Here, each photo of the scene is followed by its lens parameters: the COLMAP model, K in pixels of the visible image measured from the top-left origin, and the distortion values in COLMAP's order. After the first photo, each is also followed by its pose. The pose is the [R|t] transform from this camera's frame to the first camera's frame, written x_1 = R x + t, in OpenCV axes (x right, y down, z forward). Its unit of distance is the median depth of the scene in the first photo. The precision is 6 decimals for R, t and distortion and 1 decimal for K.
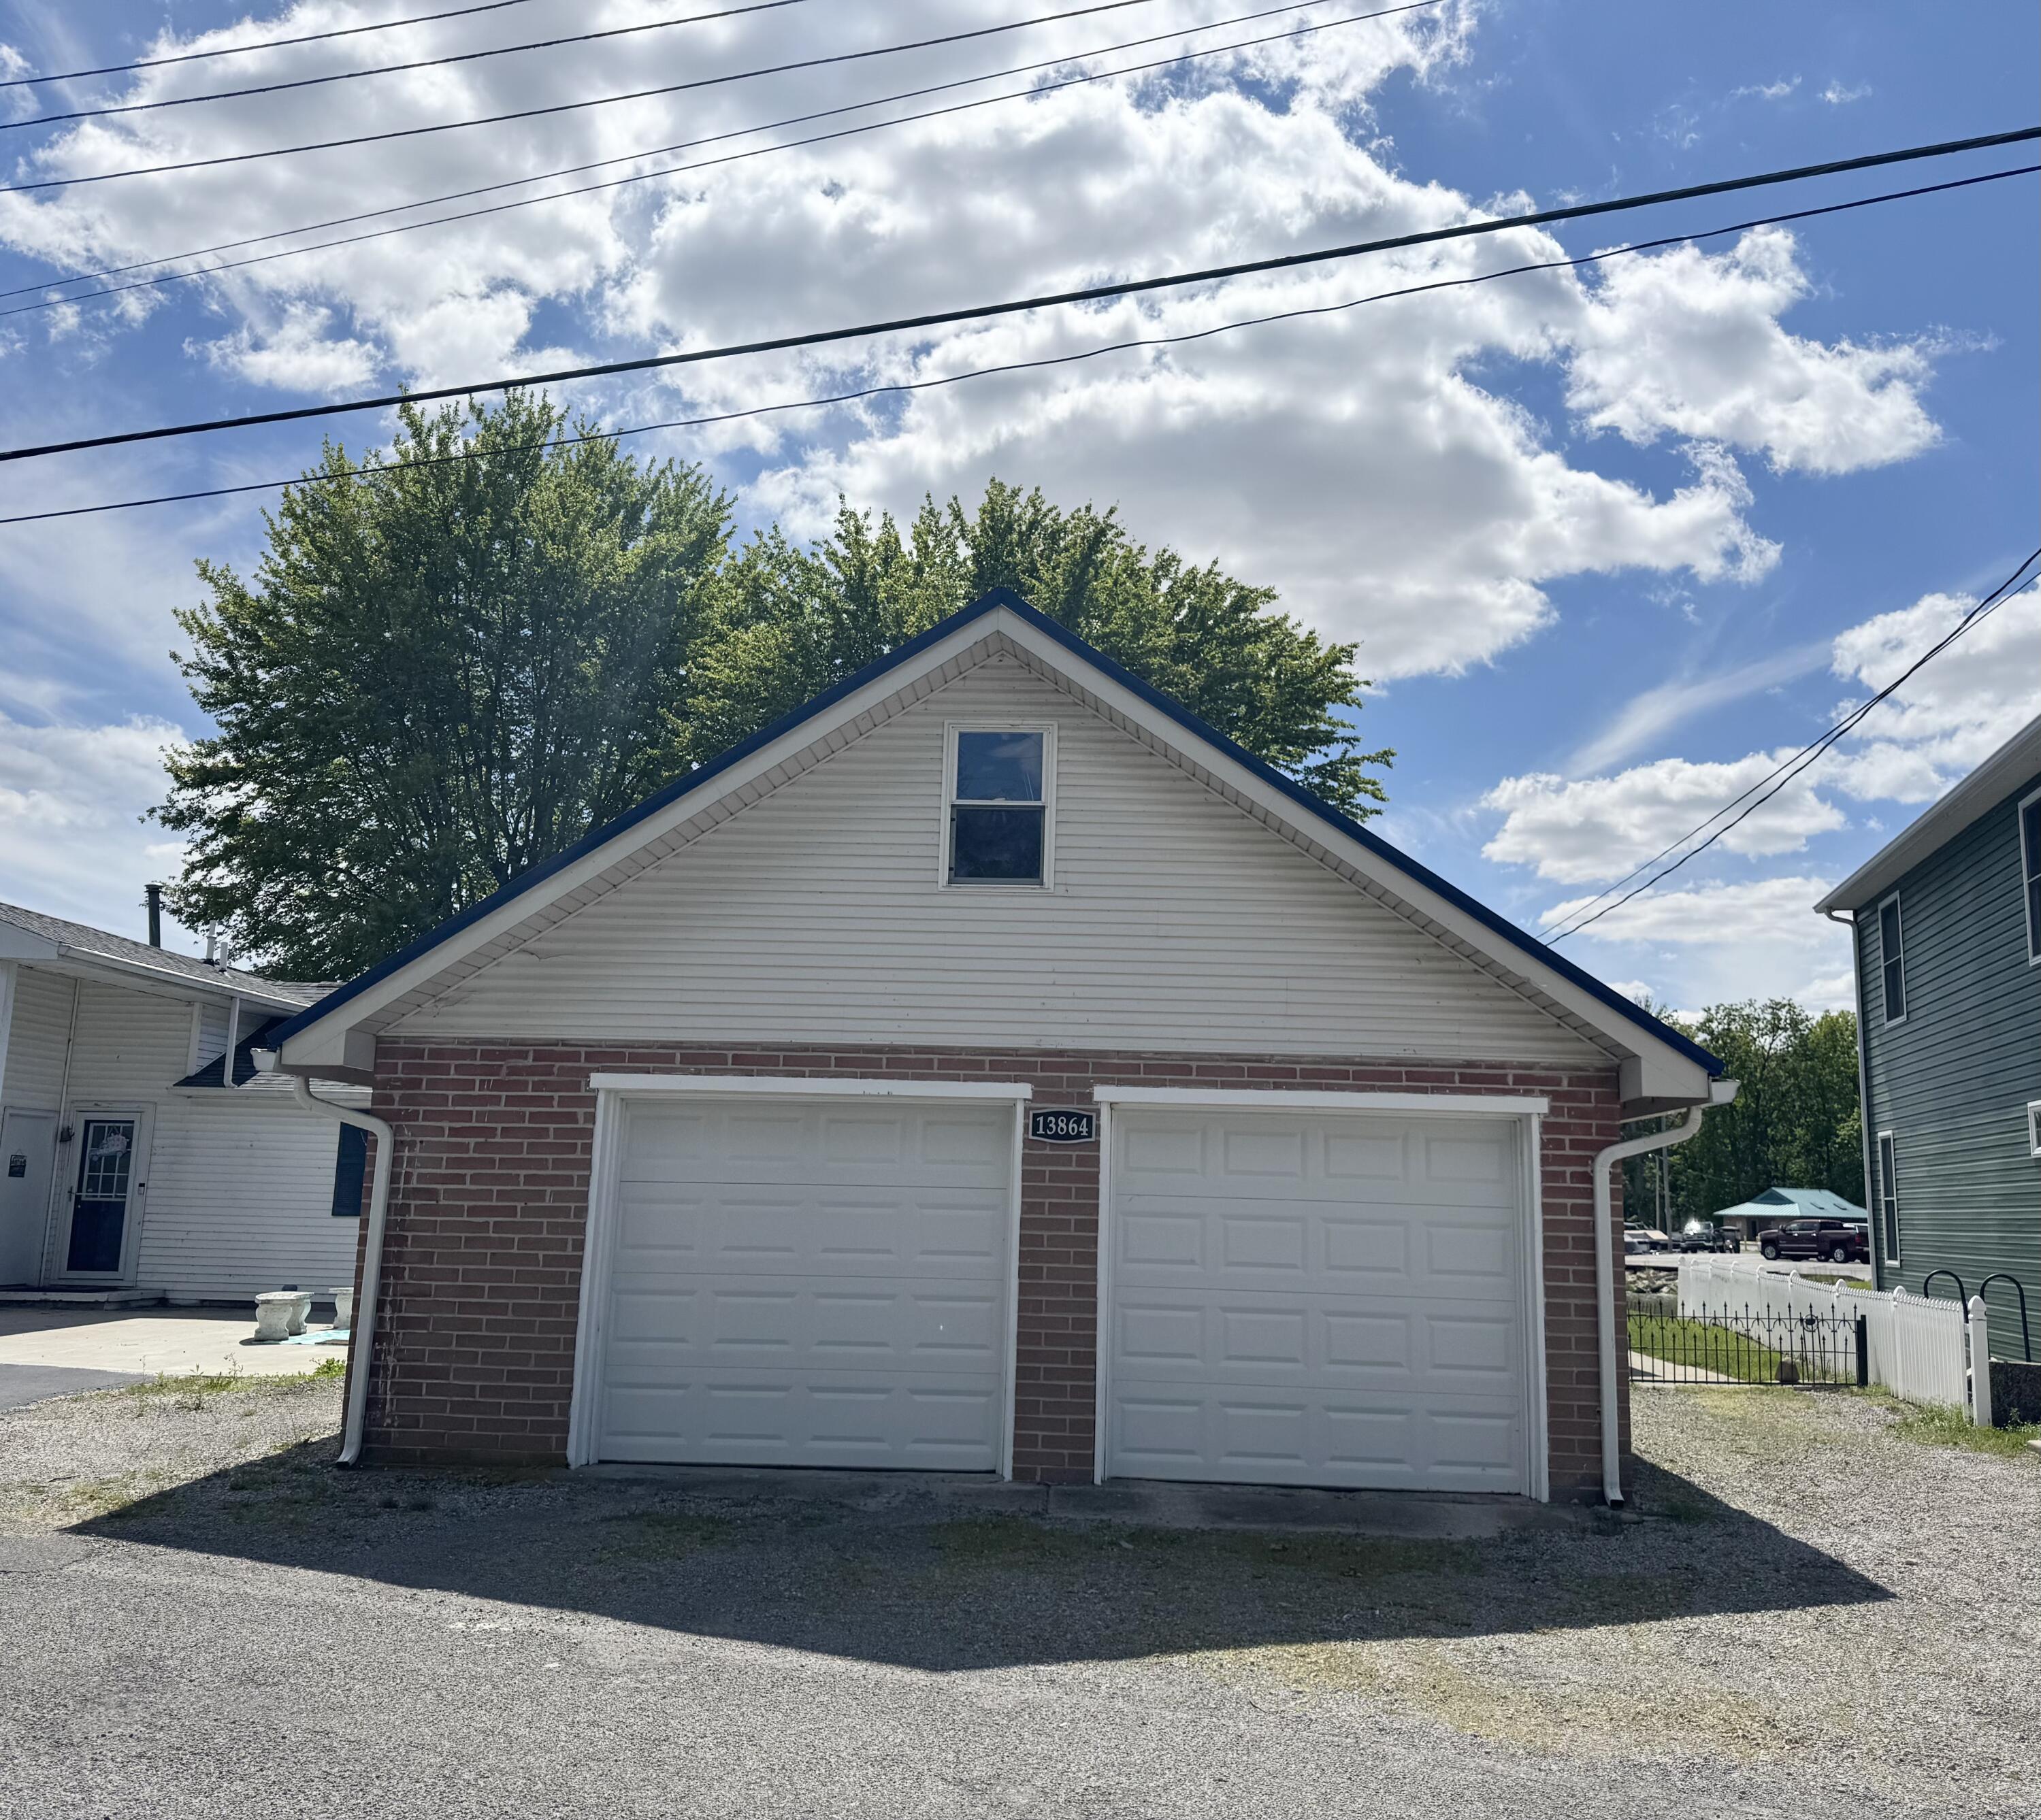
lens RADIAL K [[1718.5, 0, 1063.7], [0, 1718.5, 938.1], [0, 0, 1]] dist [0.141129, -0.142831]
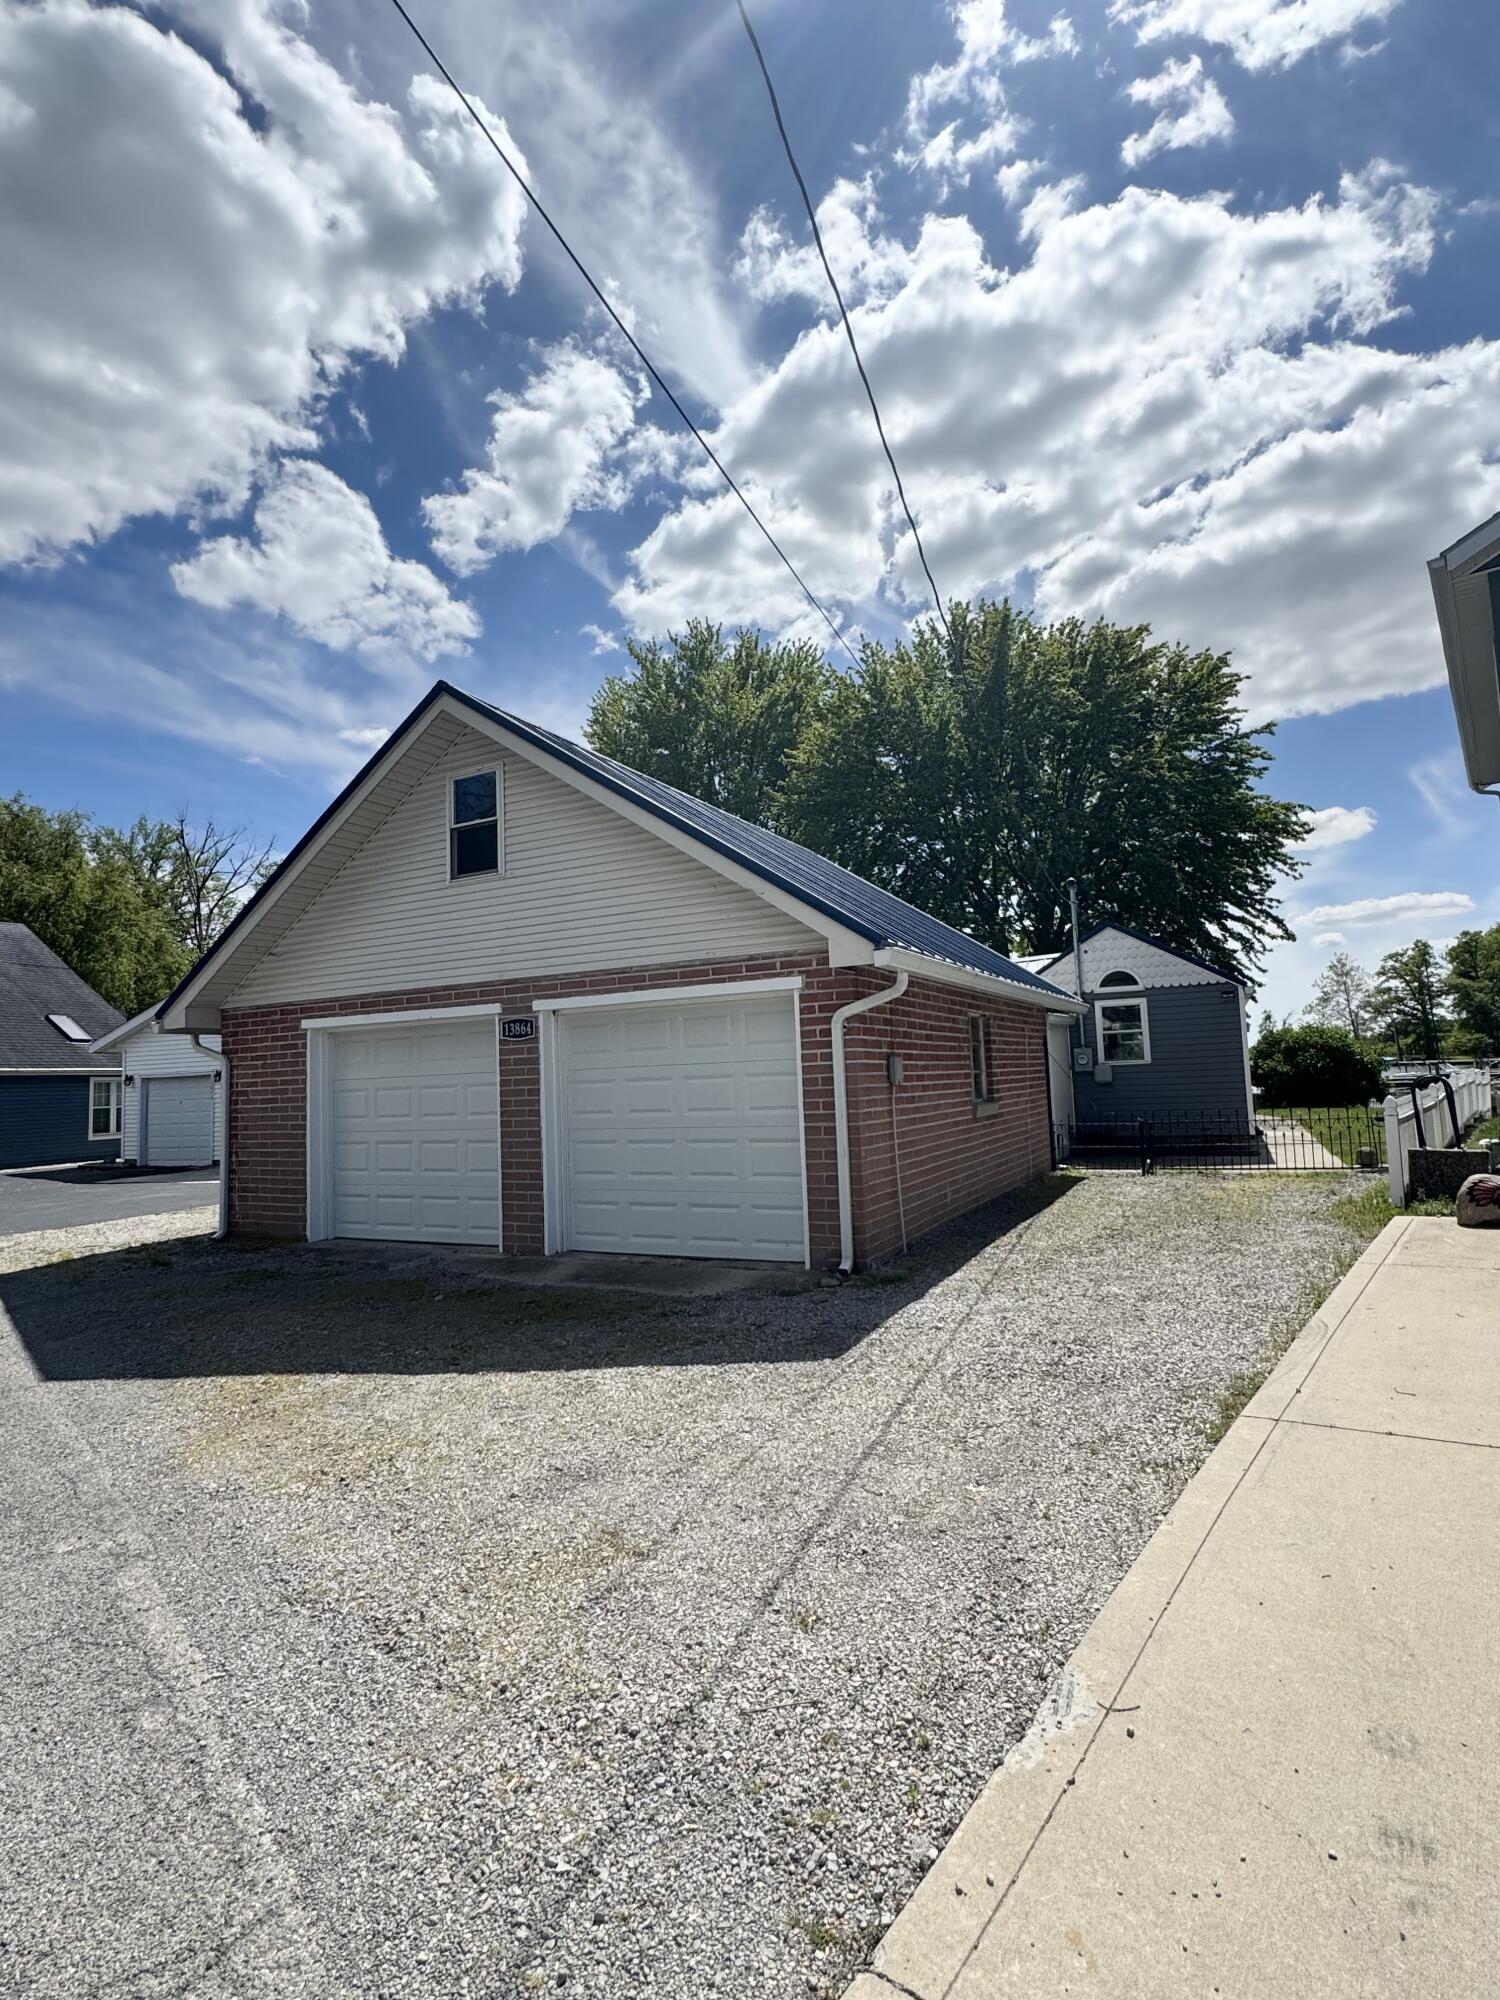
lens RADIAL K [[965.3, 0, 765.3], [0, 965.3, 1008.2], [0, 0, 1]] dist [0.005687, -0.000411]
pose [[0.913808, -0.092043, -0.395580, 0.538800], [0.123731, 0.990774, 0.055293, 0.071116], [0.386841, -0.099472, 0.916765, 0.302844]]
